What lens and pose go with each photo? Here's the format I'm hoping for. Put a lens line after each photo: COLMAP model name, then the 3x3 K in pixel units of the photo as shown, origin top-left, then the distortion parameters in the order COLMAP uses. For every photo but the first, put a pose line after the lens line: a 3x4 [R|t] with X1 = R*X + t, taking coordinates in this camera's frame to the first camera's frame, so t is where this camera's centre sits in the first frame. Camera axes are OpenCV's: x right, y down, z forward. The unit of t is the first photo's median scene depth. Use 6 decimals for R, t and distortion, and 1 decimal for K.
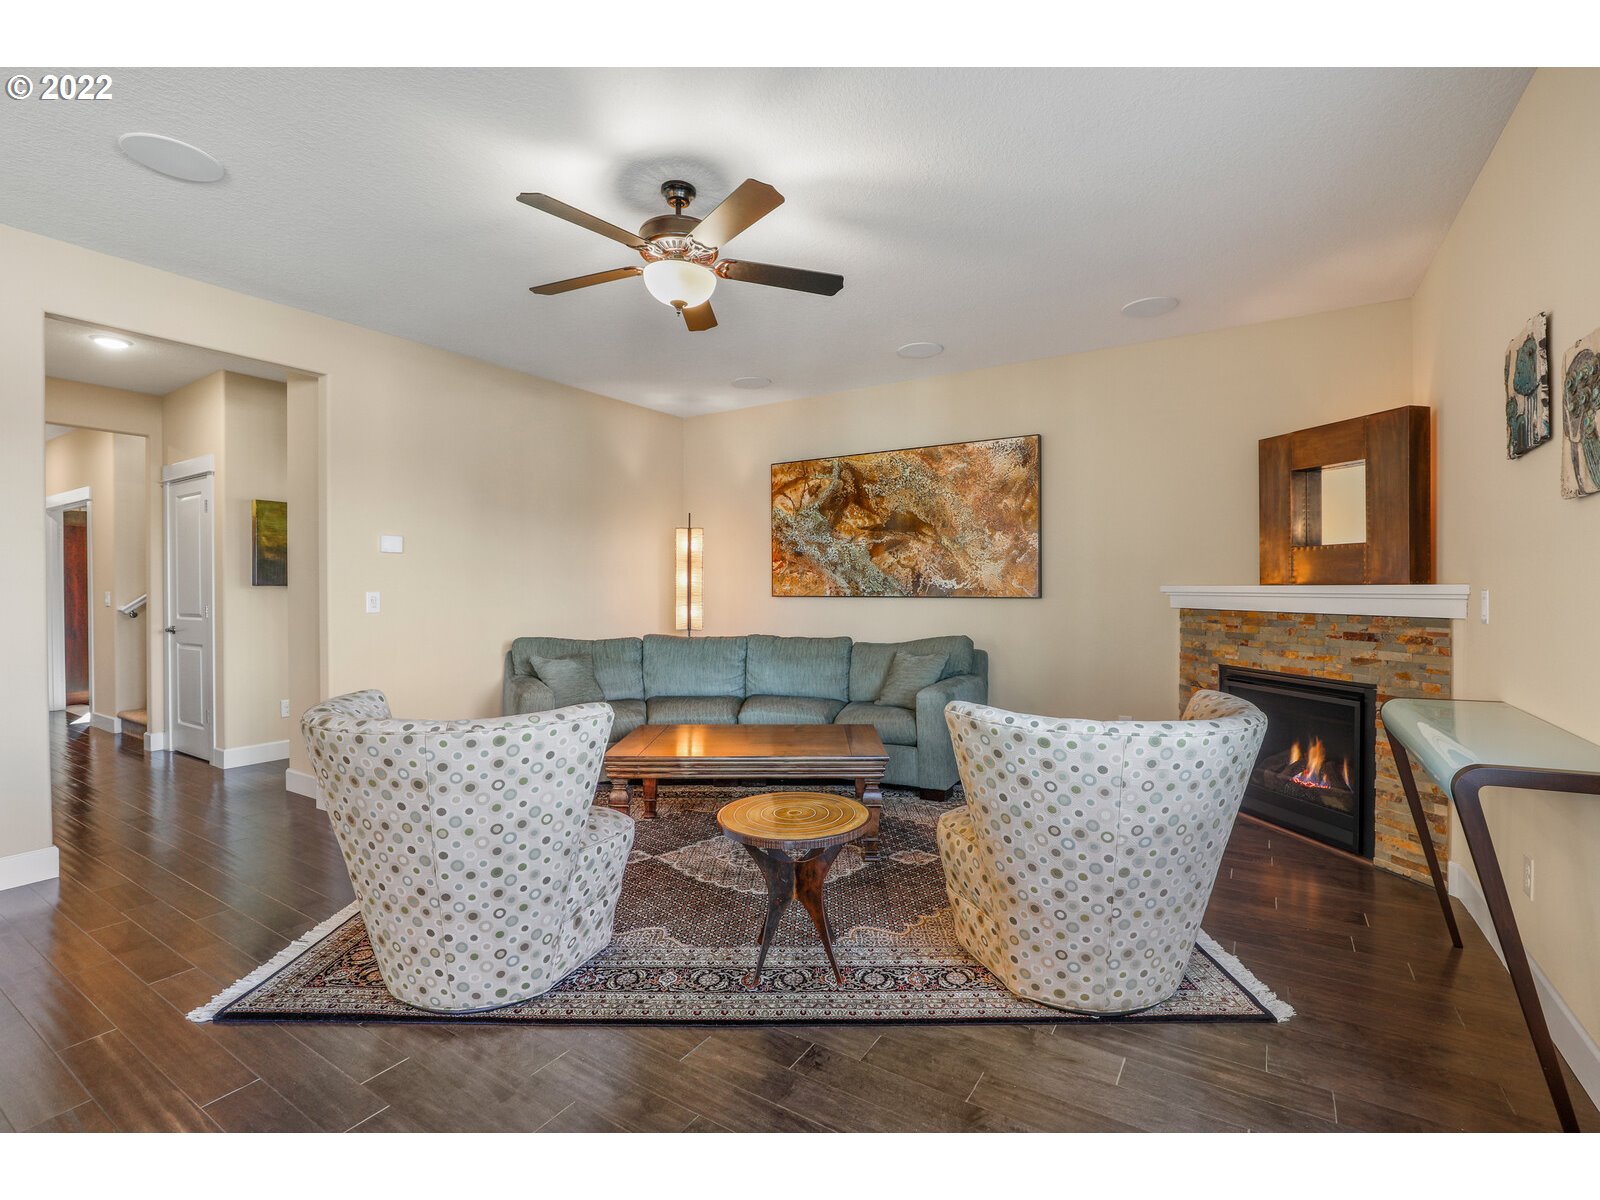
lens RADIAL K [[731.9, 0, 805.6], [0, 731.9, 586.5], [0, 0, 1]] dist [-0.015435, 0.003940]
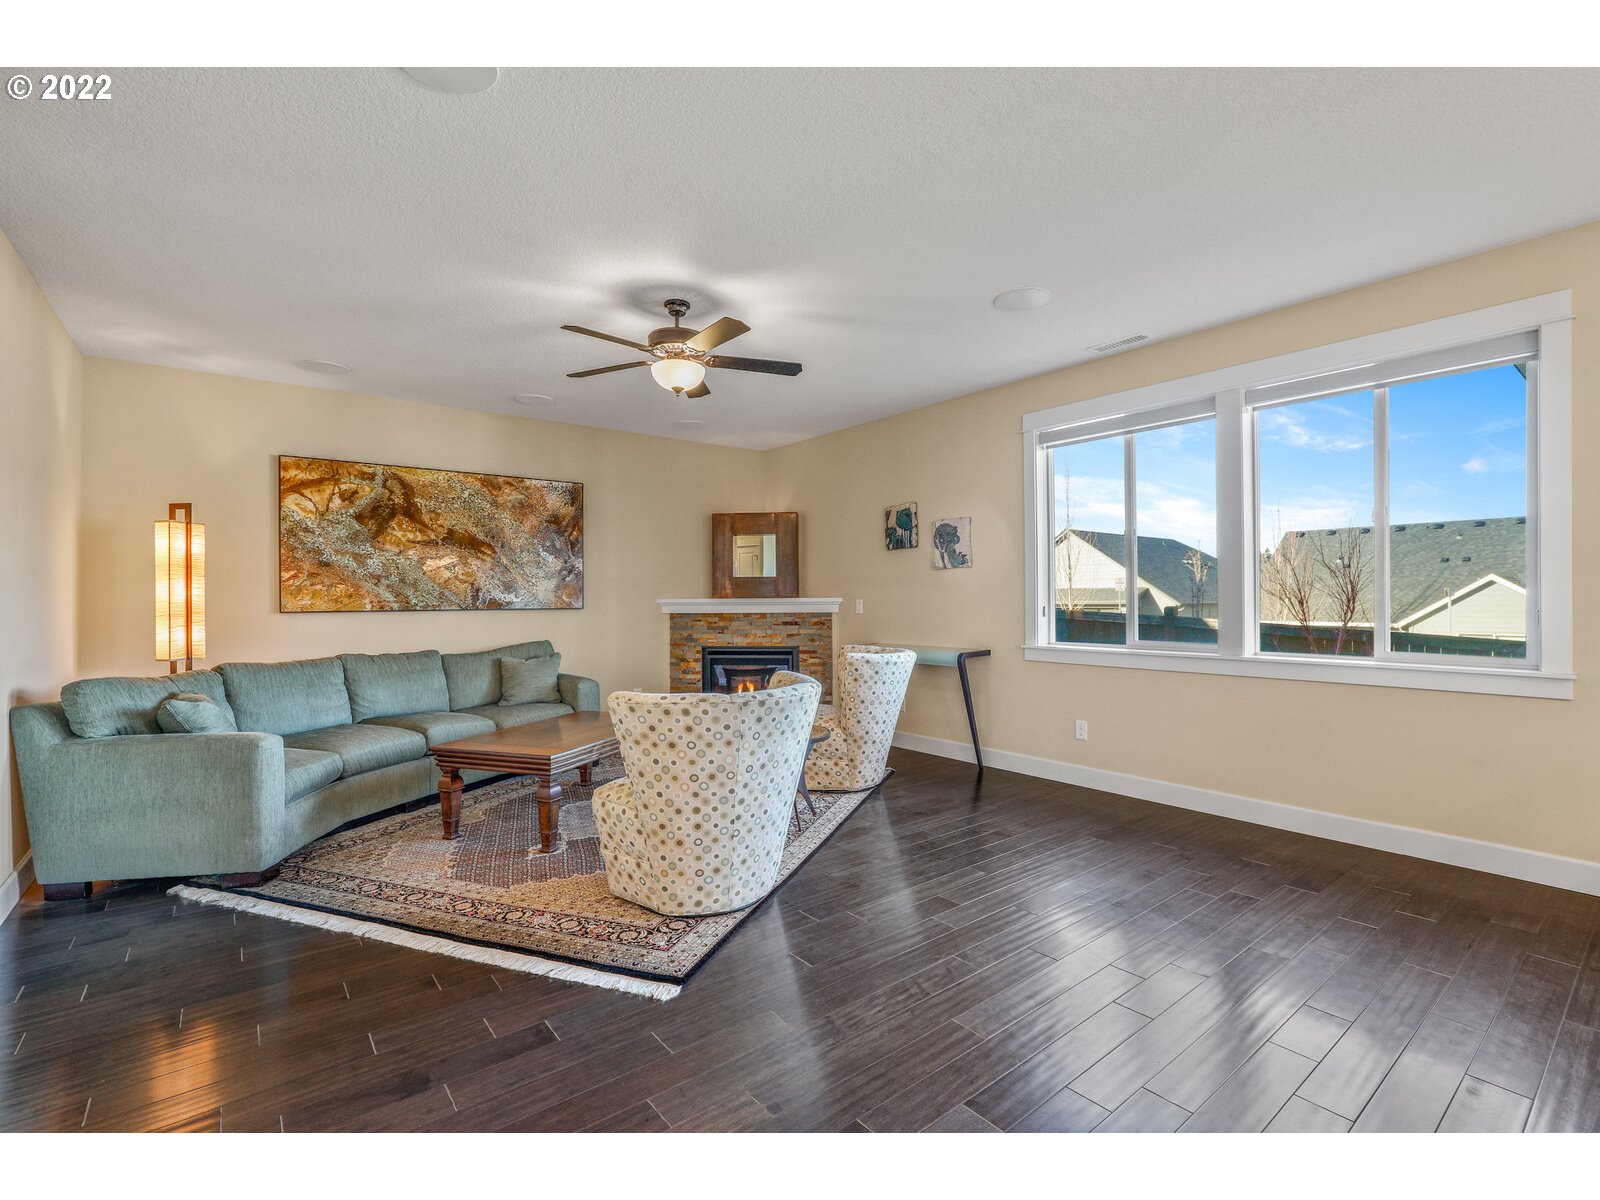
lens RADIAL K [[731.9, 0, 798.0], [0, 731.9, 598.0], [0, 0, 1]] dist [-0.015435, 0.003940]
pose [[0.342758, 0.000359, 0.939424, -0.759266], [0.004540, 0.999988, -0.002038, 0.001700], [-0.939413, 0.004964, 0.342752, 0.183842]]
